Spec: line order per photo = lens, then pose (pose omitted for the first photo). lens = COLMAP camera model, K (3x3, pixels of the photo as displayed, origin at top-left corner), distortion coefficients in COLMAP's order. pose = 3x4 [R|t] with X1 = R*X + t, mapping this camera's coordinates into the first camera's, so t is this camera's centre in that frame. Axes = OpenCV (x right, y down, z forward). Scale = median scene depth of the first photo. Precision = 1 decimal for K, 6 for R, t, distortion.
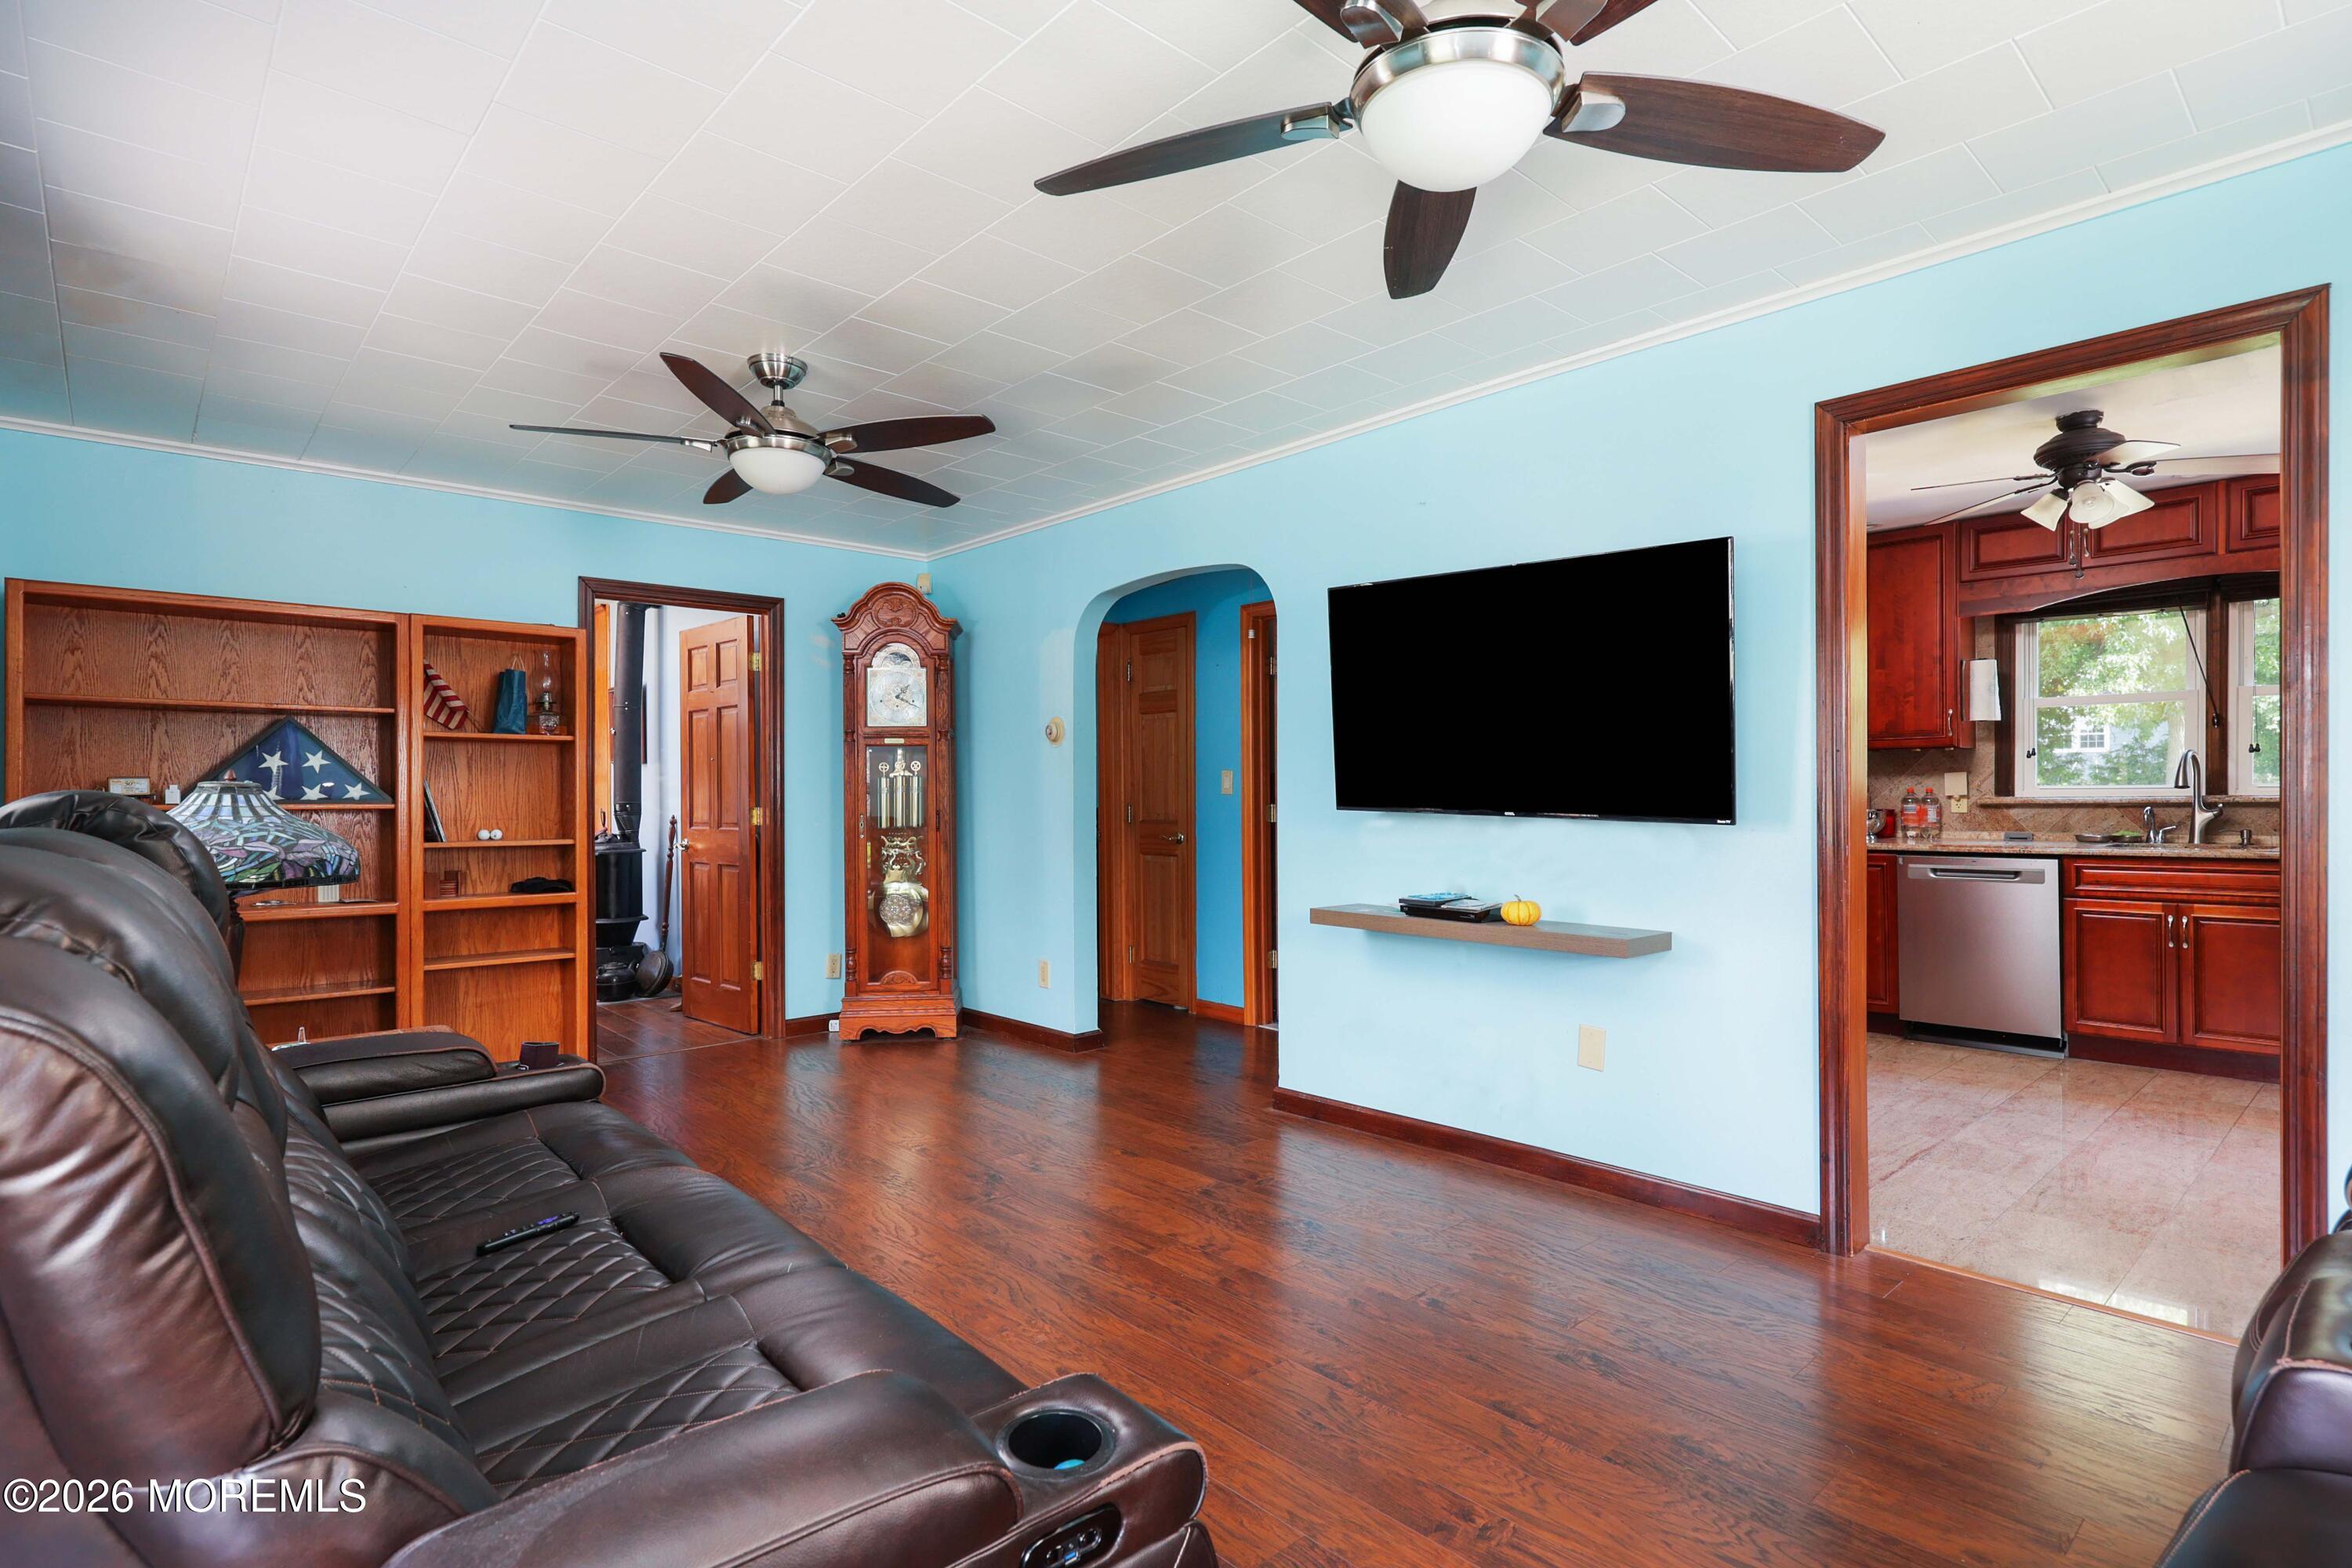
lens RADIAL K [[1177.2, 0, 1173.3], [0, 1177.2, 801.2], [0, 0, 1]] dist [-0.000768, -0.000049]
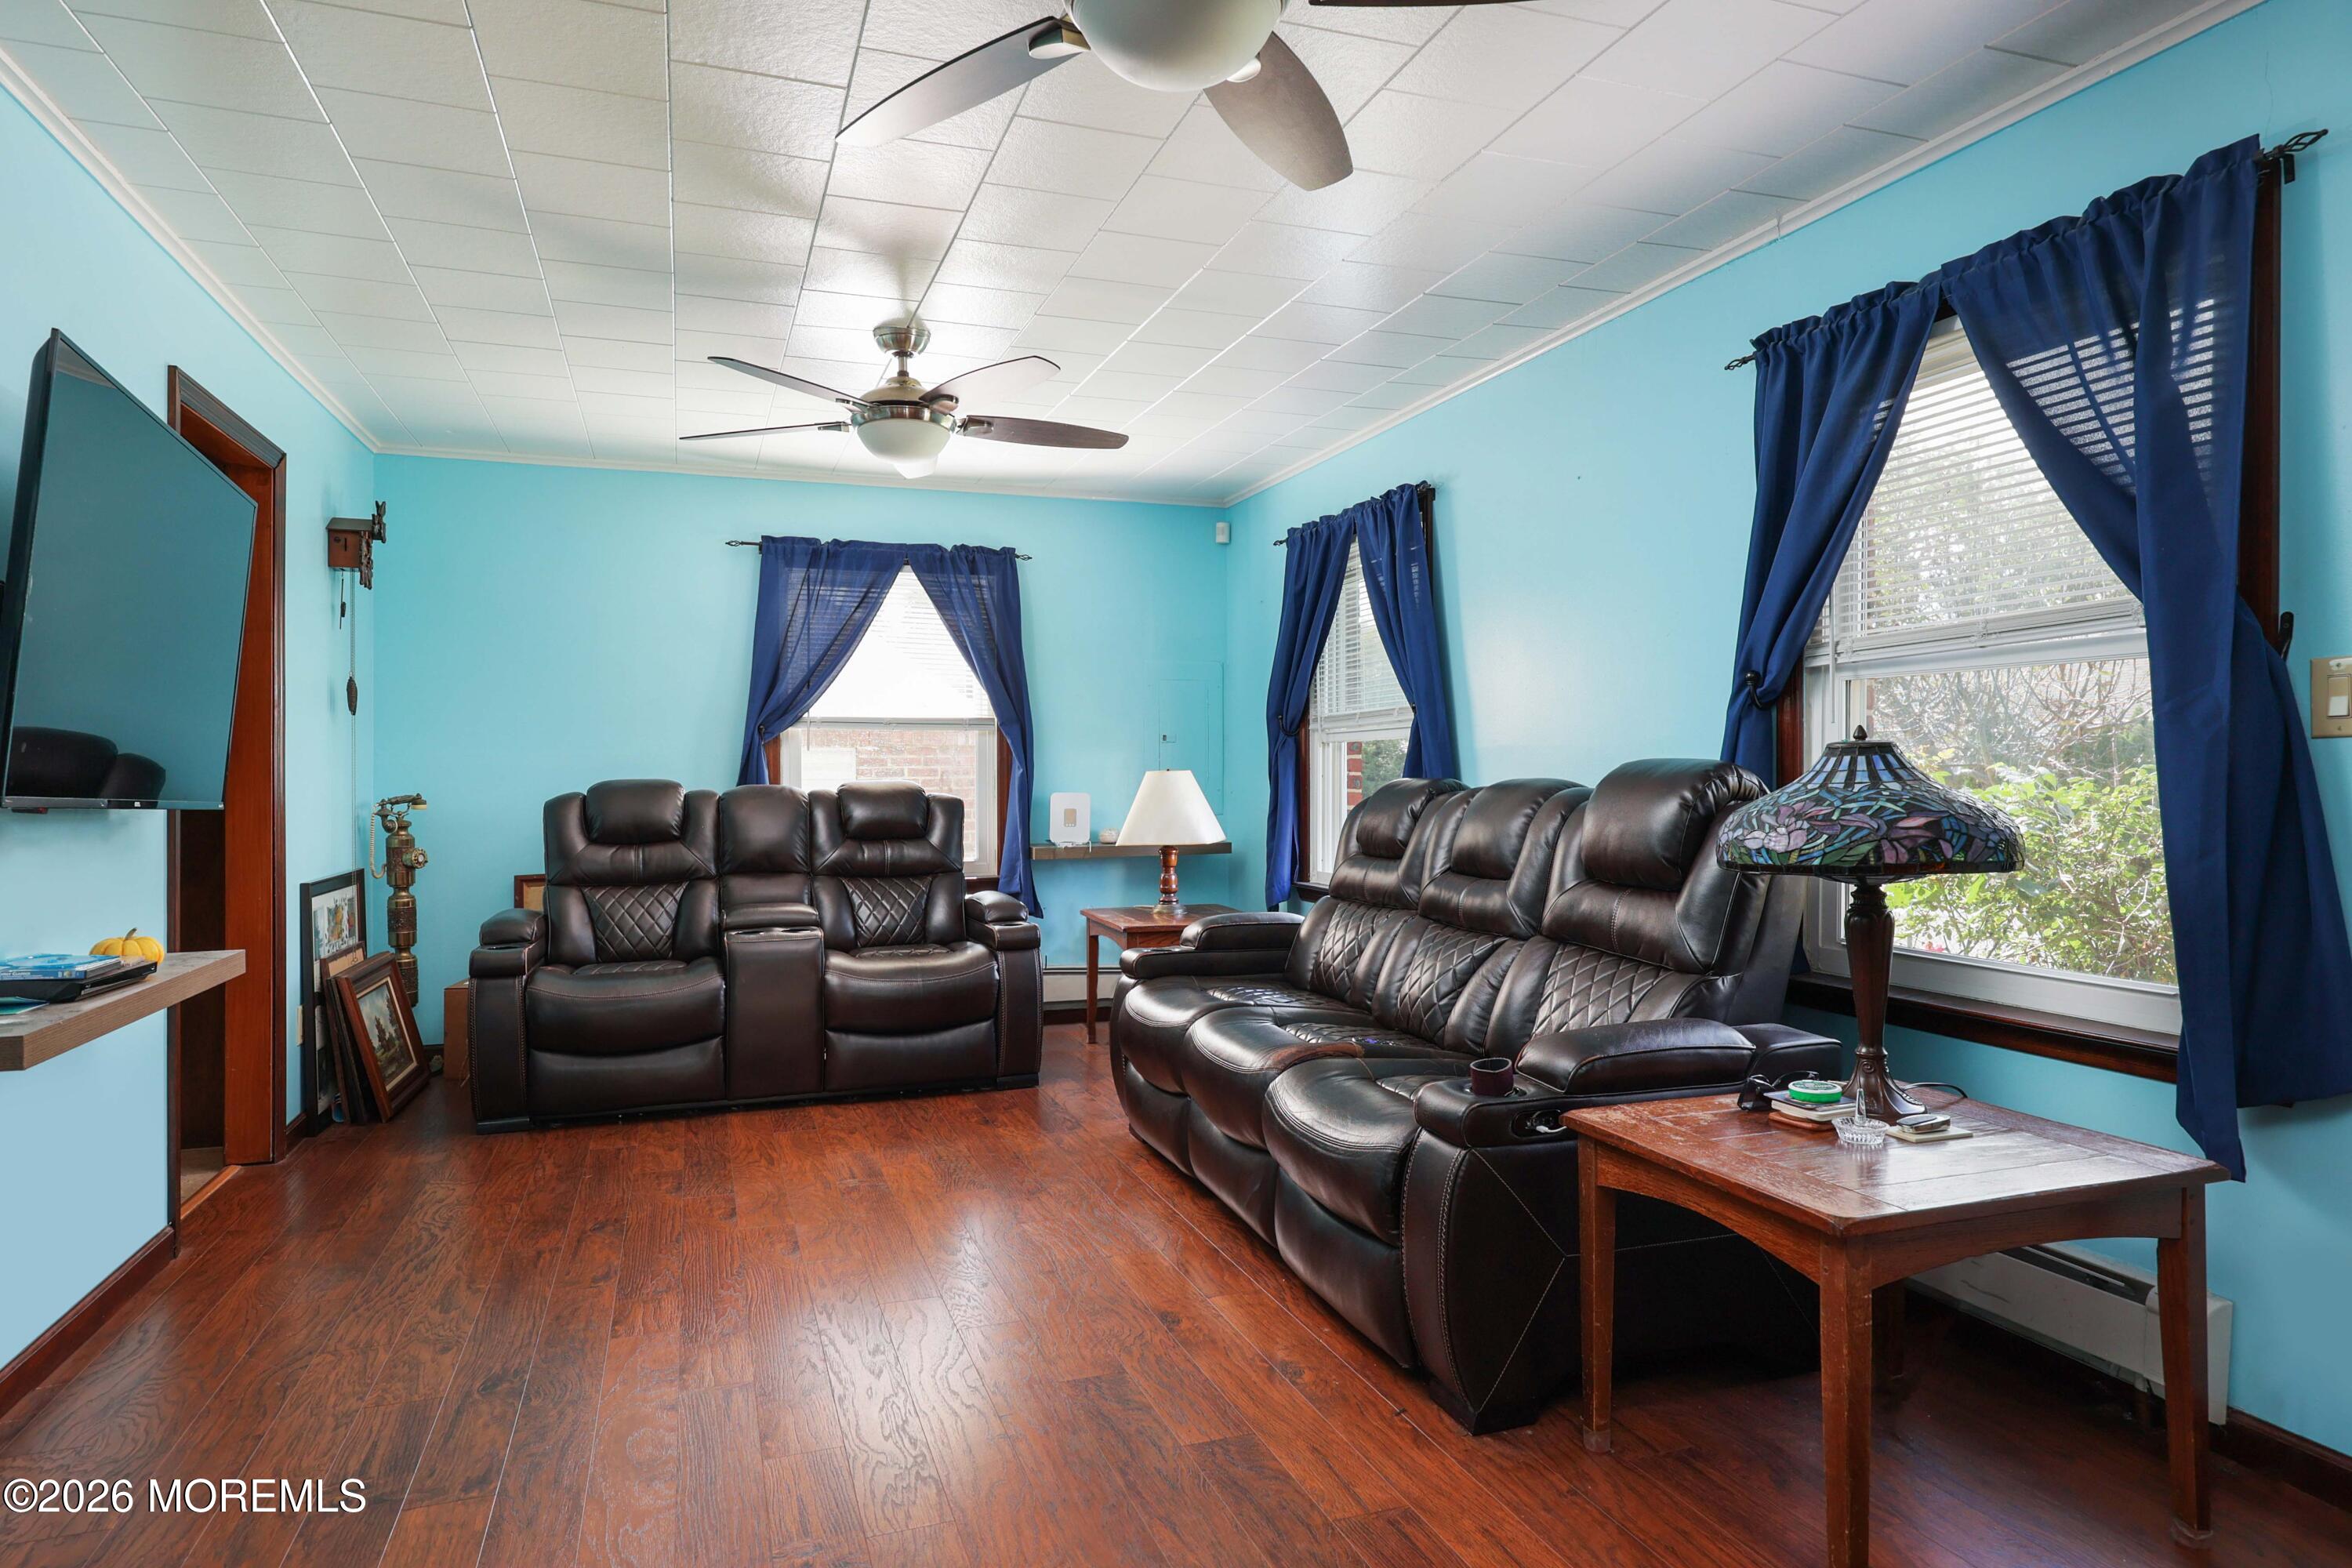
lens RADIAL K [[1366.7, 0, 1176.0], [0, 1366.7, 784.0], [0, 0, 1]] dist [-0.002074, -0.000585]
pose [[-0.927003, 0.003239, 0.375040, -0.367682], [0.006457, 0.999952, 0.007324, 0.001909], [-0.374998, 0.009211, -0.926980, 1.047464]]
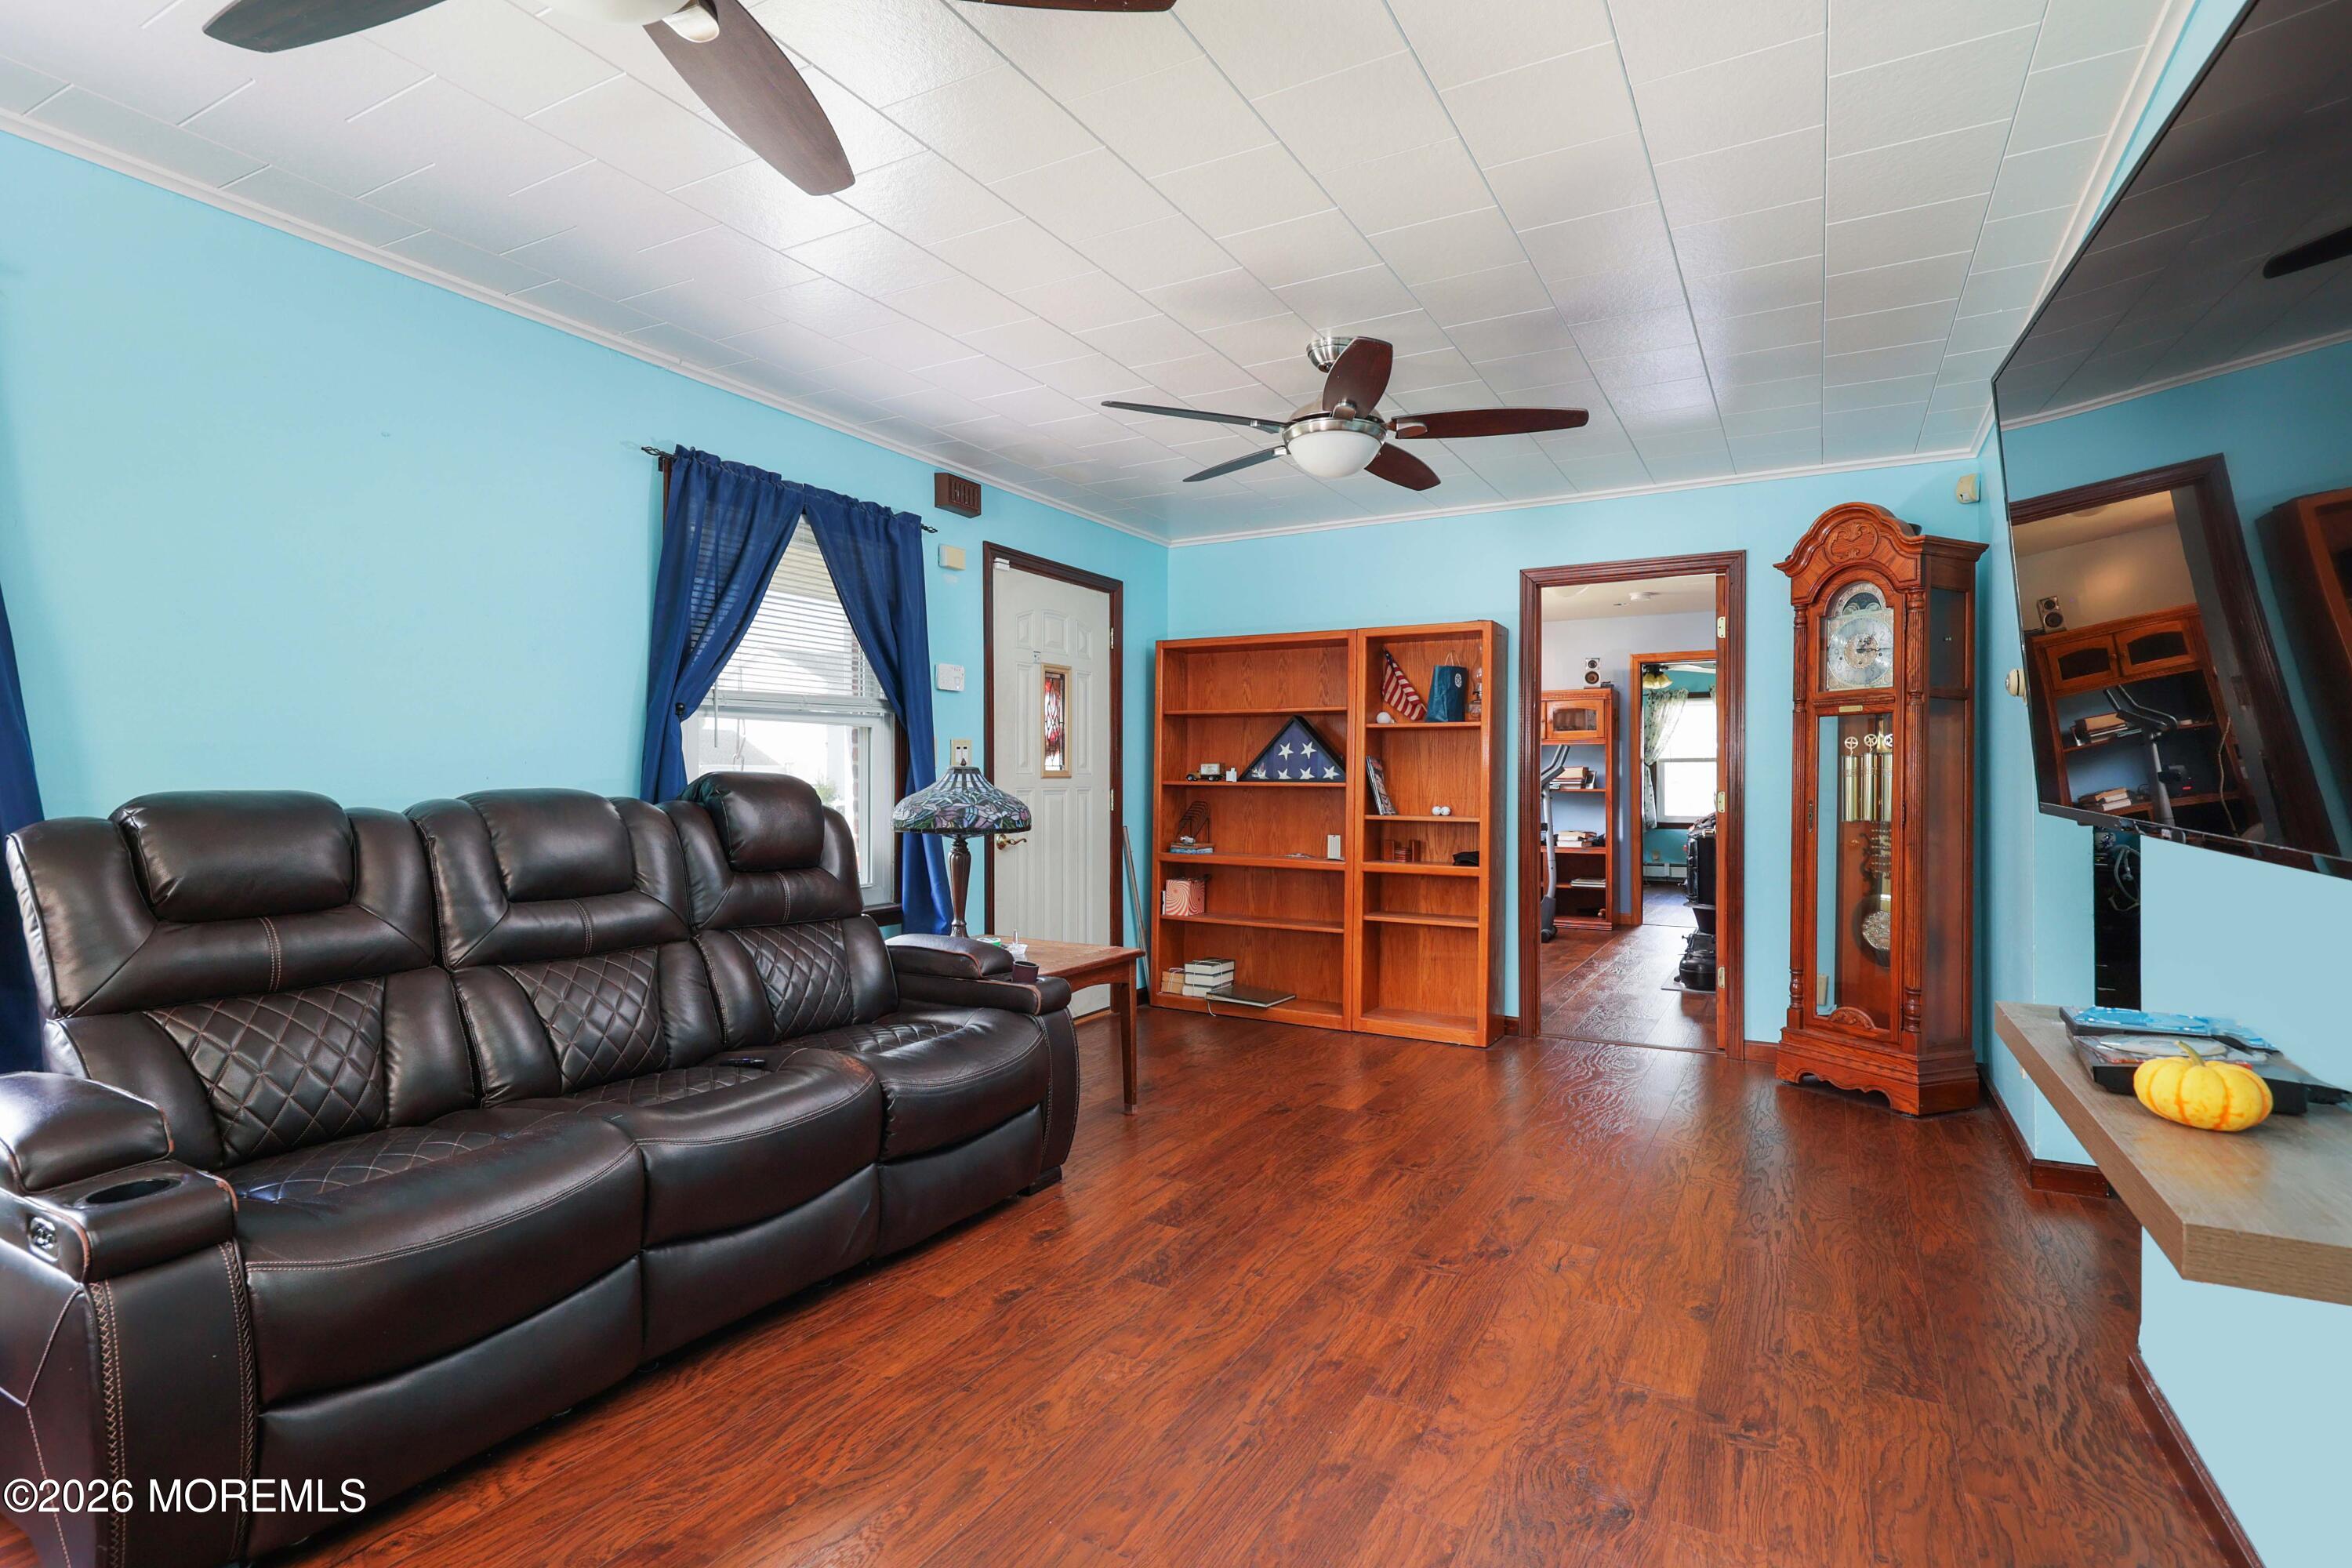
lens RADIAL K [[1133.7, 0, 1156.8], [0, 1133.7, 784.6], [0, 0, 1]] dist [-0.002662, -0.000073]
pose [[0.313234, 0.012617, -0.949592, 0.379269], [-0.010196, 0.999899, 0.009922, -0.005207], [0.949621, 0.006574, 0.313331, 0.396840]]
